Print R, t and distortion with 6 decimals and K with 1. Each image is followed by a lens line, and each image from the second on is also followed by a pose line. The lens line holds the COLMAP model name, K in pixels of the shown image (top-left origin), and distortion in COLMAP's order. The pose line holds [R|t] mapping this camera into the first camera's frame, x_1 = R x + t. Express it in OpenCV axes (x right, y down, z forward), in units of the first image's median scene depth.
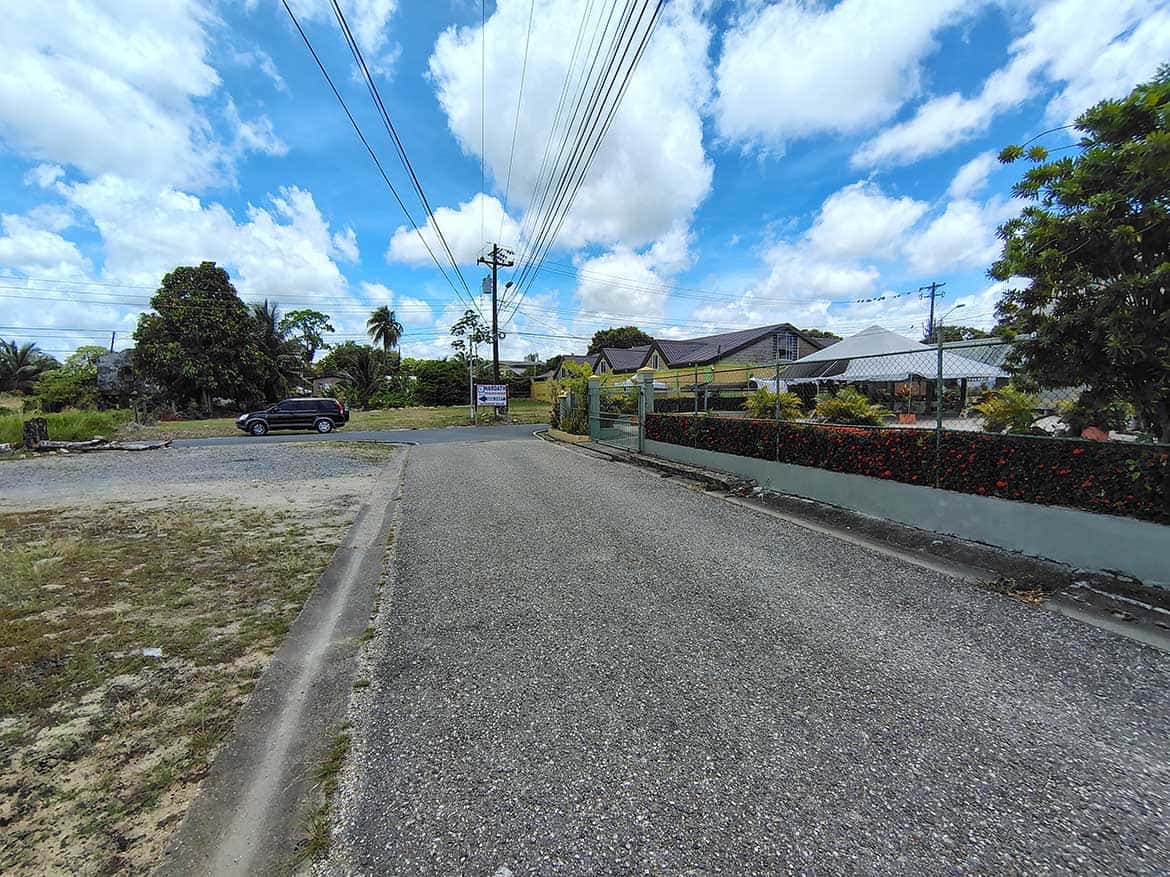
lens RADIAL K [[591.2, 0, 585.0], [0, 591.2, 438.5], [0, 0, 1]] dist [0.000548, -0.000341]
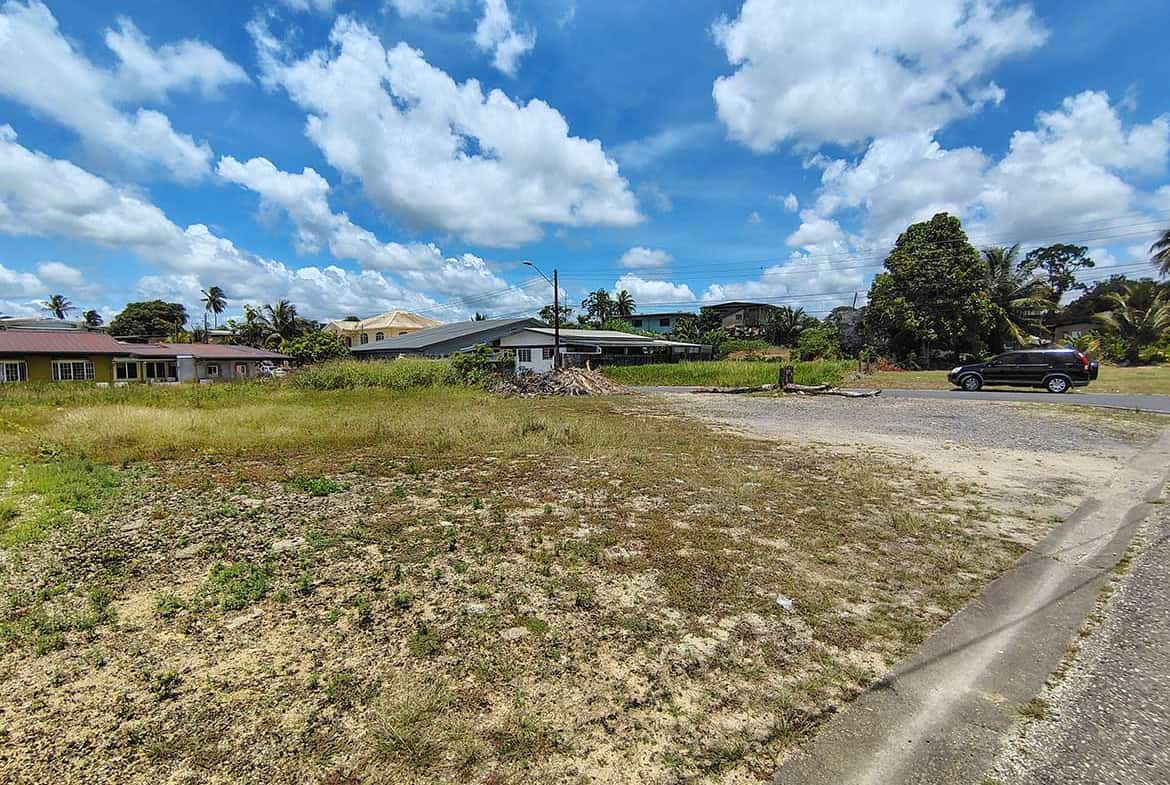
lens RADIAL K [[547.2, 0, 585.0], [0, 547.2, 392.5], [0, 0, 1]] dist [-0.013632, 0.009910]
pose [[0.393861, 0.070368, -0.916473, -0.019986], [-0.059126, 0.996940, 0.051137, -0.017478], [0.917267, 0.034047, 0.396816, 0.200669]]
